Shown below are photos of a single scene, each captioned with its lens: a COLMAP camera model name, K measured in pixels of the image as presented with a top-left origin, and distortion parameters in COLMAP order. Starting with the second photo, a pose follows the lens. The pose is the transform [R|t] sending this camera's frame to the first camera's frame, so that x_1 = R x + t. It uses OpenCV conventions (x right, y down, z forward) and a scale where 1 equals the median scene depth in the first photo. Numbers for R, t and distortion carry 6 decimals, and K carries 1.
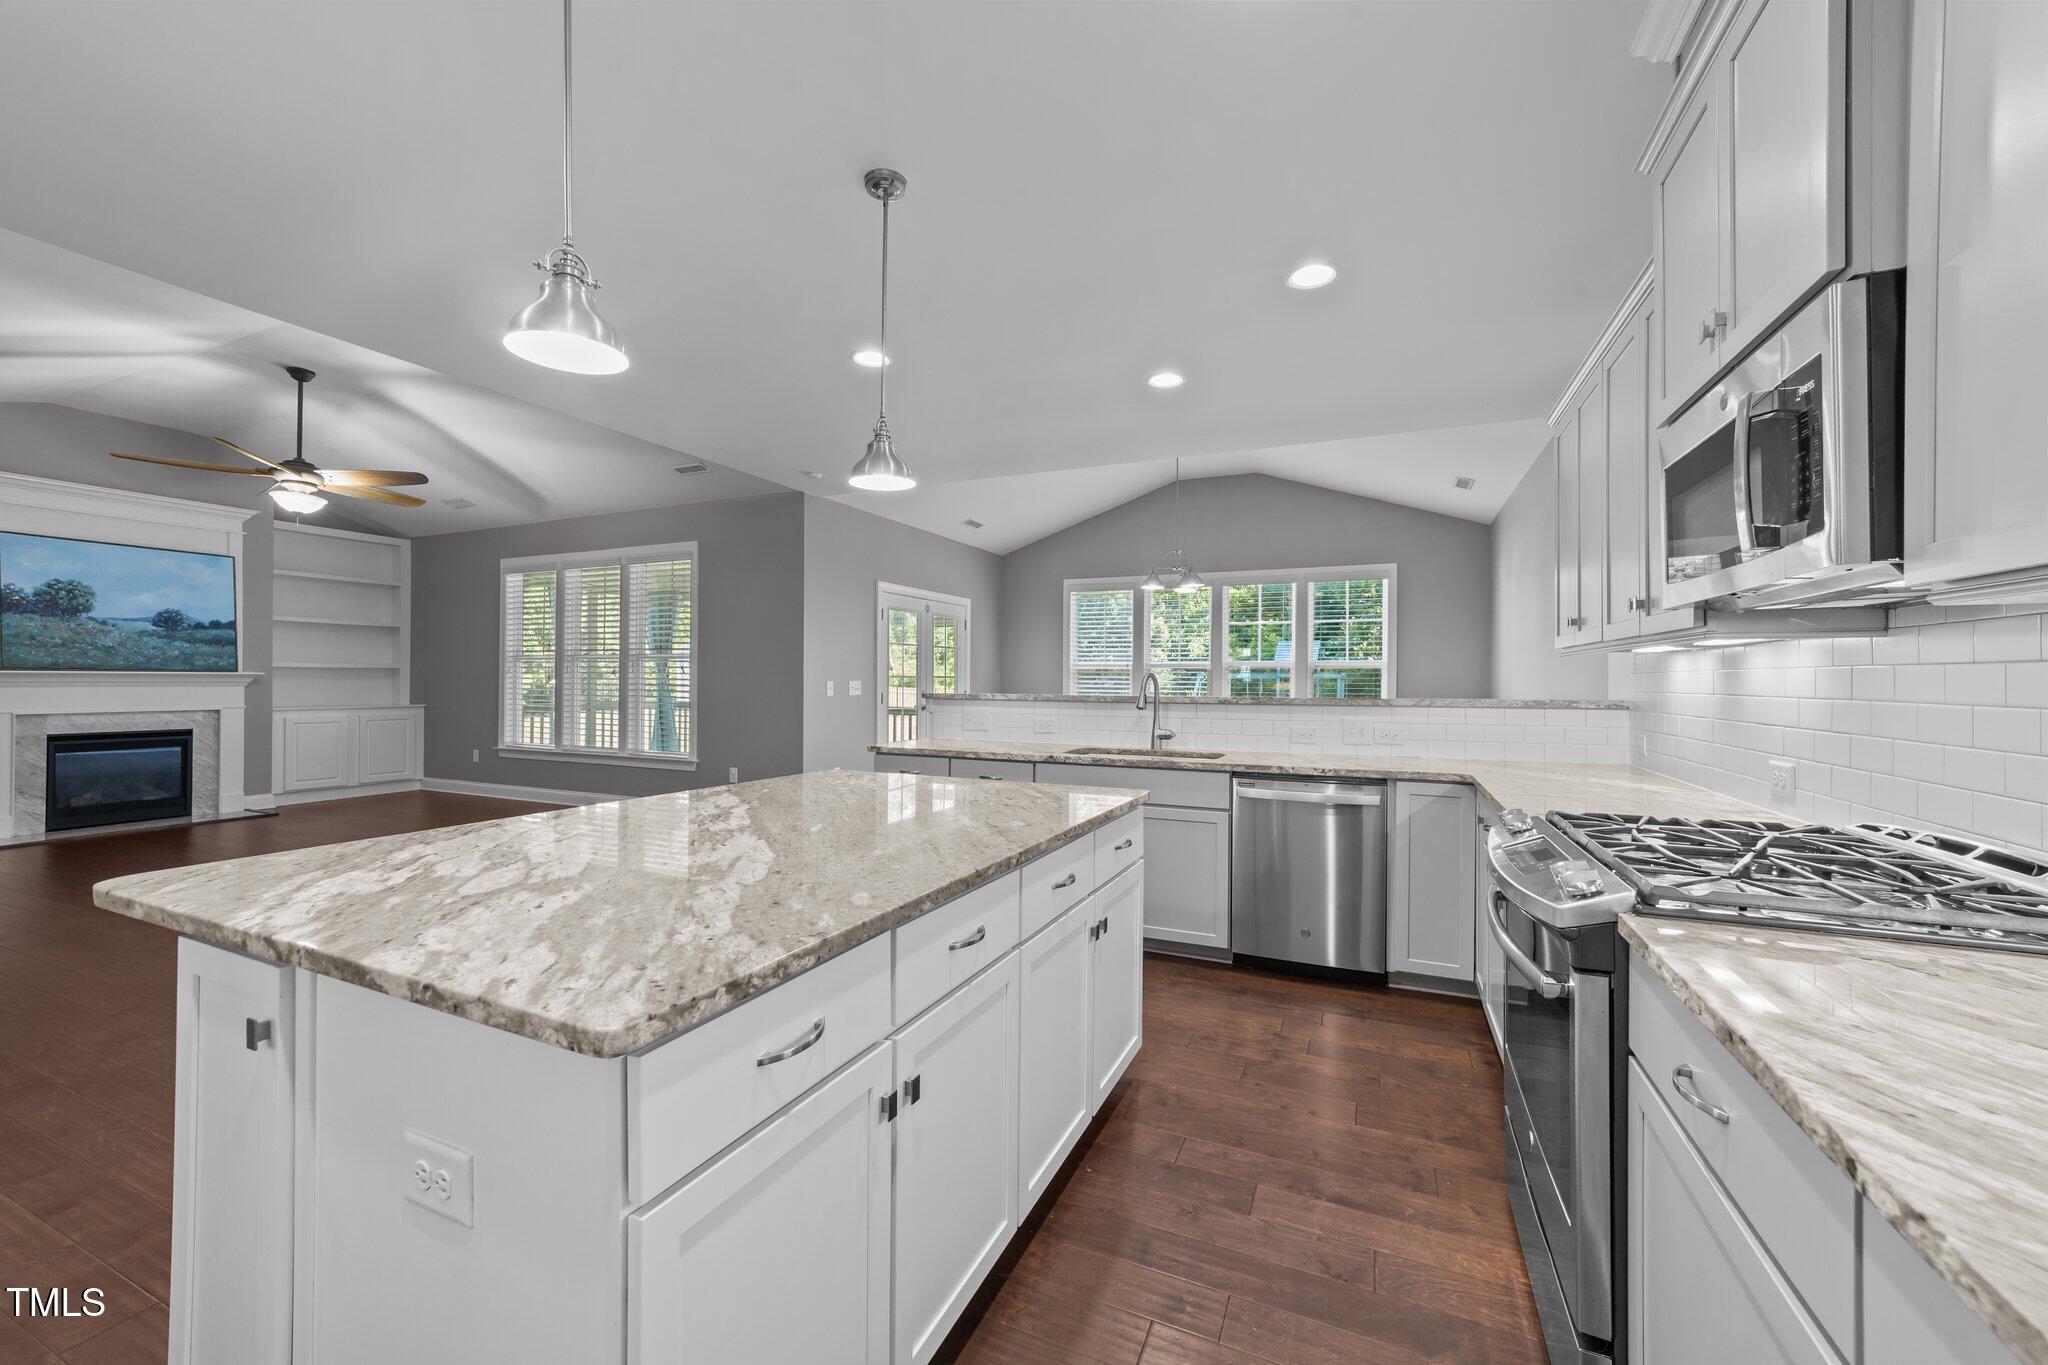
lens RADIAL K [[793.5, 0, 1020.5], [0, 793.5, 679.6], [0, 0, 1]] dist [-0.009434, 0.009963]
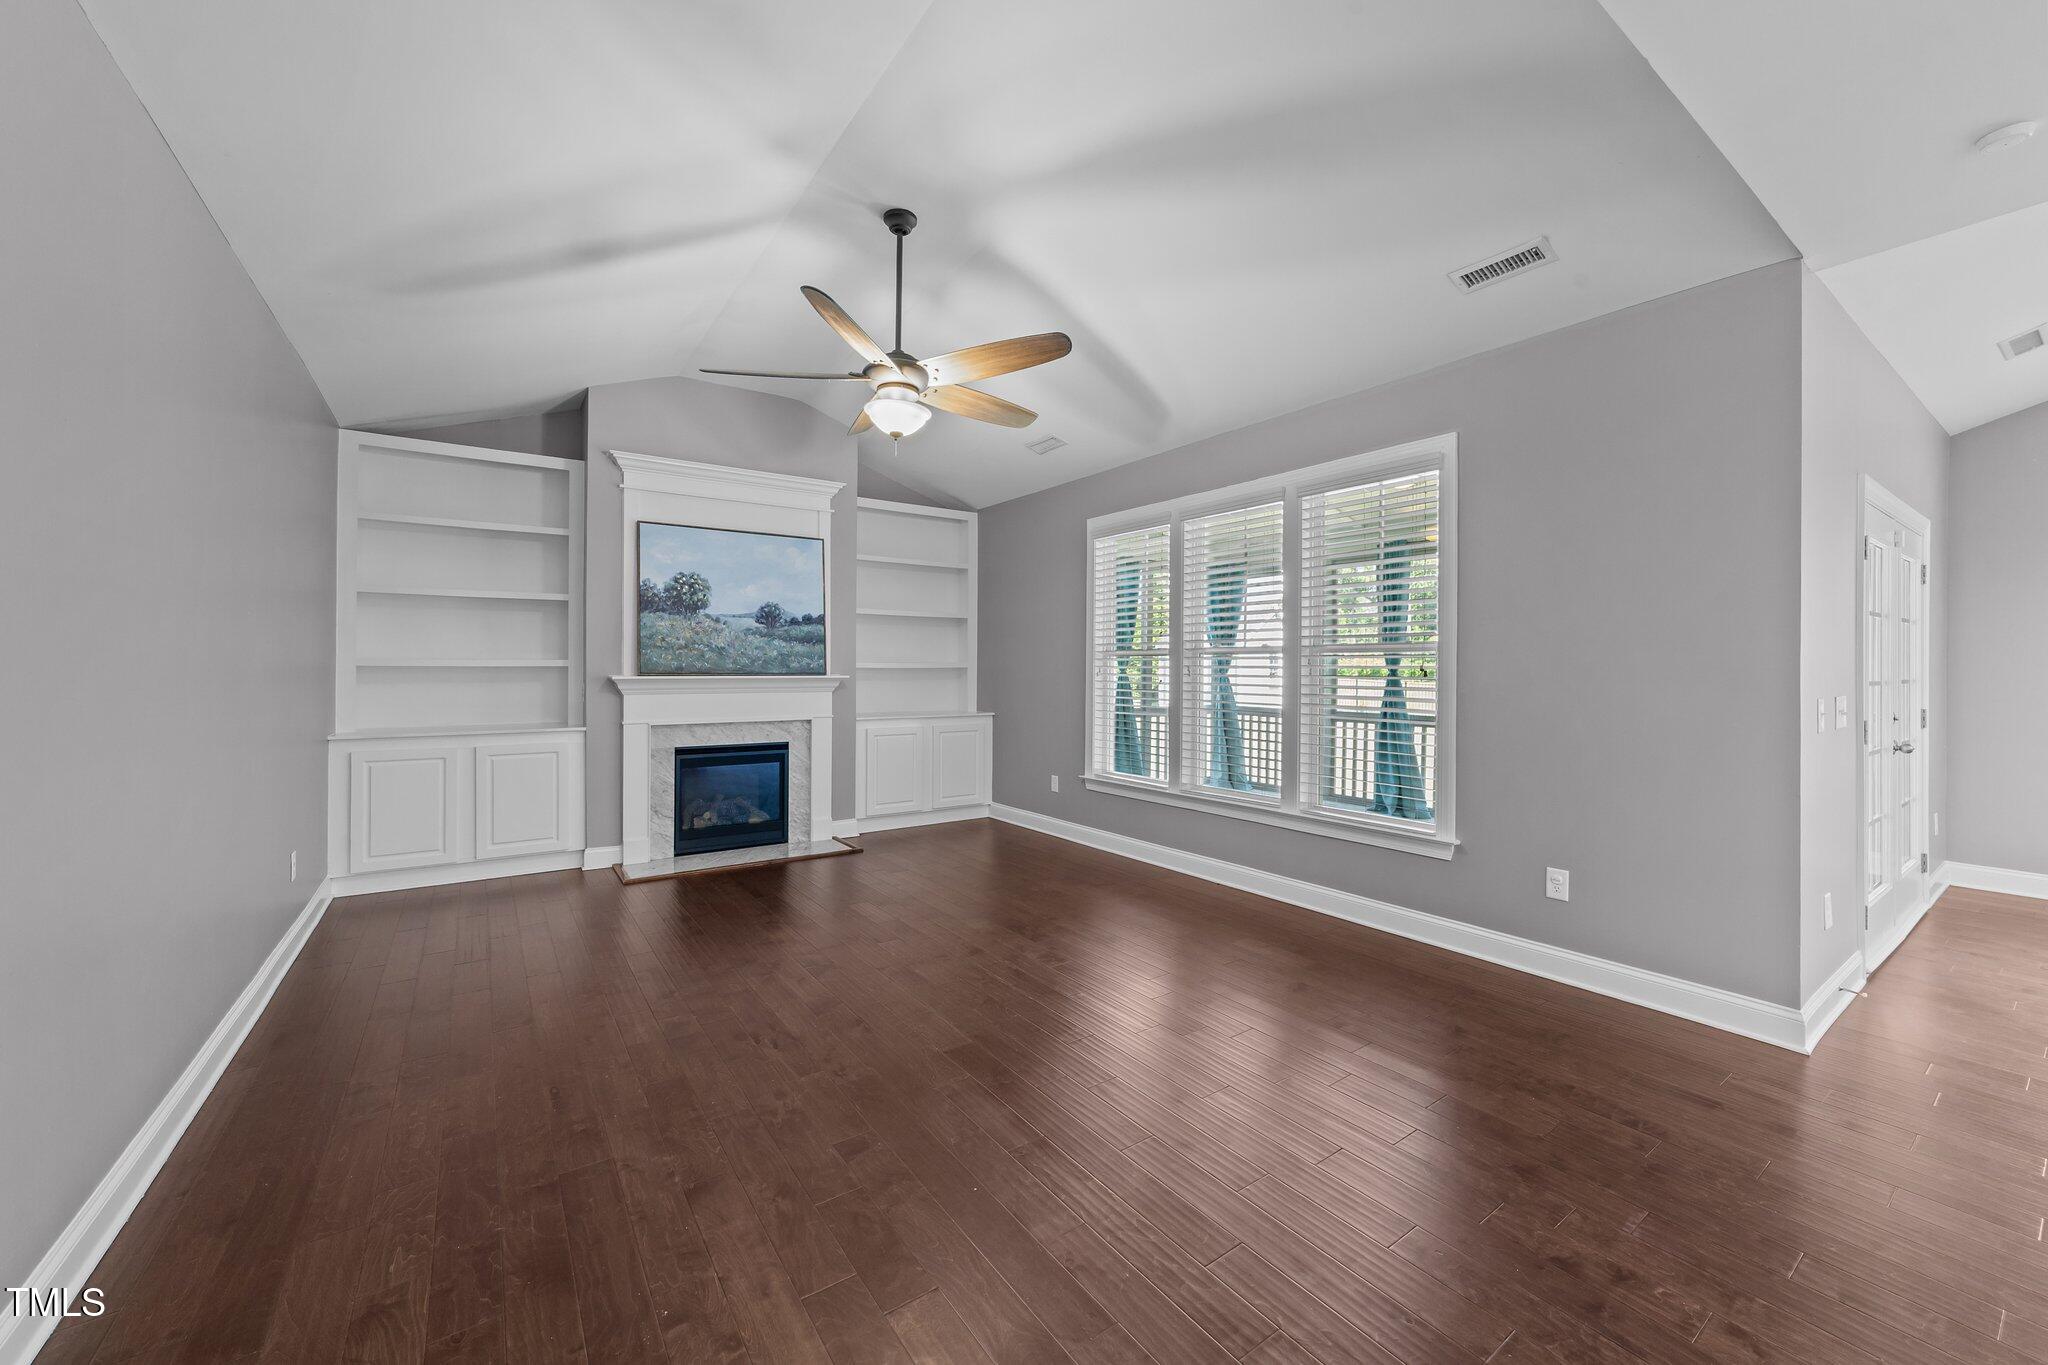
lens RADIAL K [[794.0, 0, 1022.6], [0, 794.0, 664.2], [0, 0, 1]] dist [-0.001668, 0.000033]
pose [[0.862454, -0.005868, -0.506102, -0.389758], [0.002343, 0.999968, -0.007602, -0.014681], [0.506130, 0.005370, 0.862440, 0.388408]]
